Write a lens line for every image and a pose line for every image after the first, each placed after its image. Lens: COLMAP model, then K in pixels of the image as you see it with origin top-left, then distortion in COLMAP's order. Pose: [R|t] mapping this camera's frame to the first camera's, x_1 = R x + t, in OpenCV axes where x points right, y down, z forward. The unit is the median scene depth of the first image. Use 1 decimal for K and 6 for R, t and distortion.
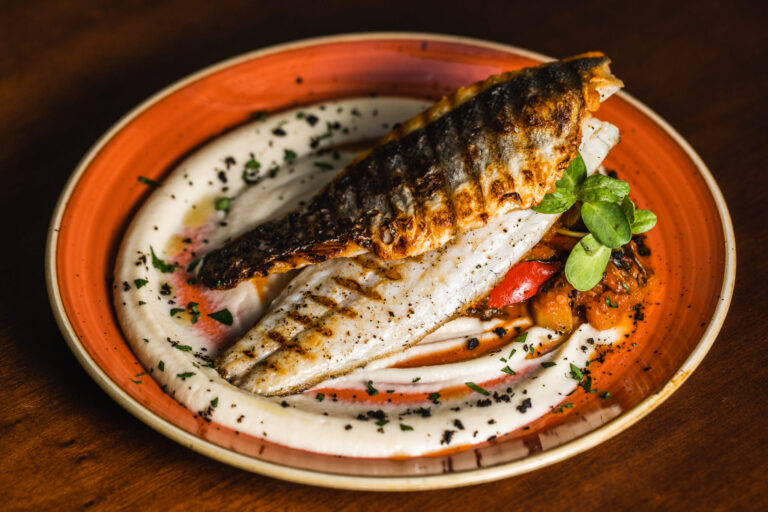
lens RADIAL K [[2605.5, 0, 384.0], [0, 2605.5, 256.0], [0, 0, 1]] dist [0.196192, 2.040295]
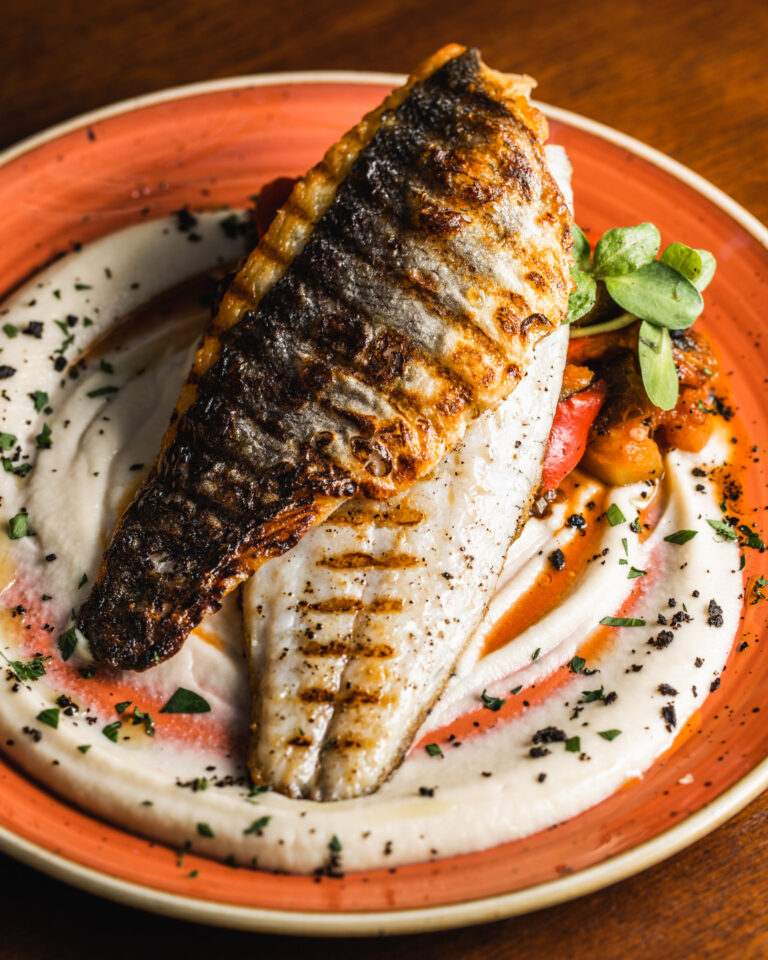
lens RADIAL K [[3664.9, 0, 384.0], [0, 3664.9, 480.0], [0, 0, 1]] dist [0.153995, 1.169029]
pose [[0.799580, -0.440294, 0.408426, -0.352638], [0.370755, 0.896902, 0.241054, -0.212426], [-0.472454, -0.041317, 0.880387, 0.239843]]
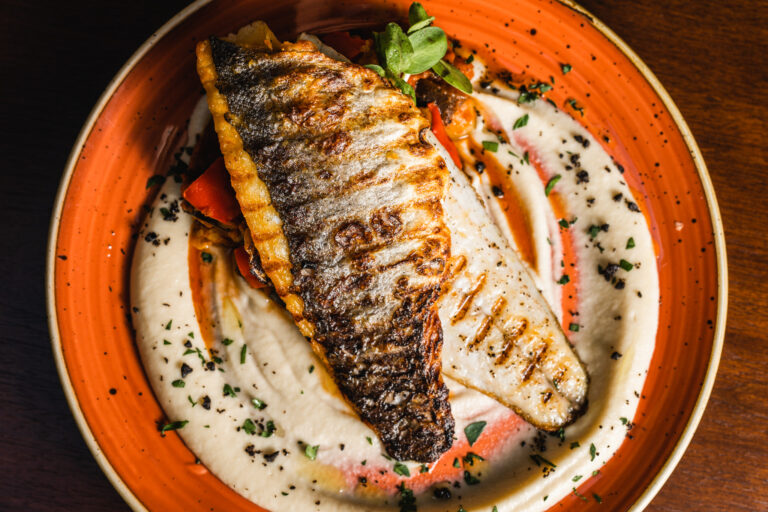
lens RADIAL K [[1178.1, 0, 384.0], [0, 1178.1, 256.0], [0, 0, 1]] dist [0.033334, 0.019048]
pose [[-0.072853, -0.991762, 0.105358, -0.040255], [0.616640, 0.038236, 0.786316, -0.376271], [-0.783867, 0.122253, 0.608774, 0.742846]]
